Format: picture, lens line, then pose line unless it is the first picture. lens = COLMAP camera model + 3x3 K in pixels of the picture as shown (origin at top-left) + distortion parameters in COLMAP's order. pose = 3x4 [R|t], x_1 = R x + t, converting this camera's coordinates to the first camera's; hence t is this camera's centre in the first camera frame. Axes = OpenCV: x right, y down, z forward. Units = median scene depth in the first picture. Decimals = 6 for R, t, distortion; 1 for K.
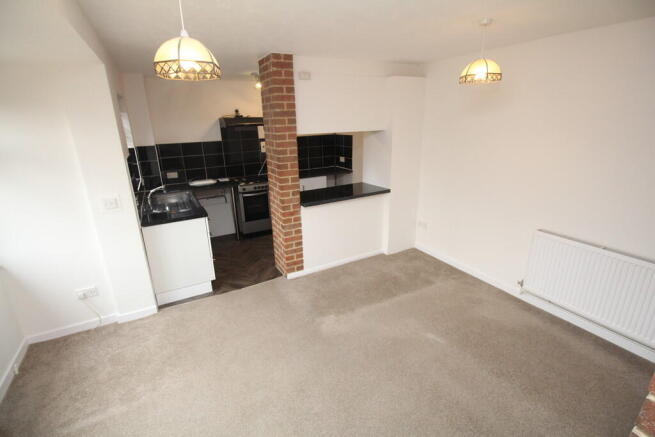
lens RADIAL K [[306.8, 0, 328.3], [0, 306.8, 210.0], [0, 0, 1]] dist [-0.001841, -0.011884]
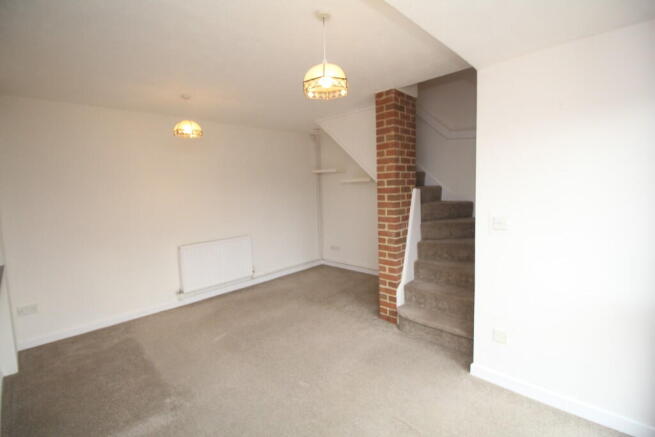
lens RADIAL K [[306.8, 0, 328.3], [0, 306.8, 210.0], [0, 0, 1]] dist [-0.001841, -0.011884]
pose [[-0.313418, -0.038834, 0.948821, -0.680355], [0.307915, 0.941023, 0.140226, -0.064124], [-0.898308, 0.336106, -0.282976, 0.610315]]
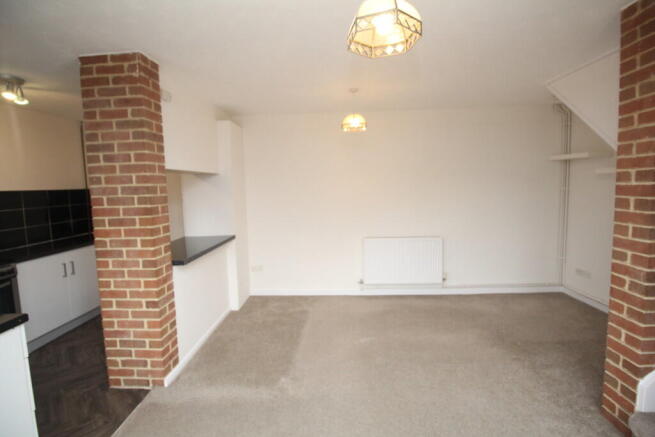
lens RADIAL K [[306.8, 0, 328.3], [0, 306.8, 210.0], [0, 0, 1]] dist [-0.001841, -0.011884]
pose [[0.506838, -0.058576, 0.860049, -0.507304], [0.258405, 0.962134, -0.086752, 0.014997], [-0.822401, 0.266210, 0.502782, 0.321102]]
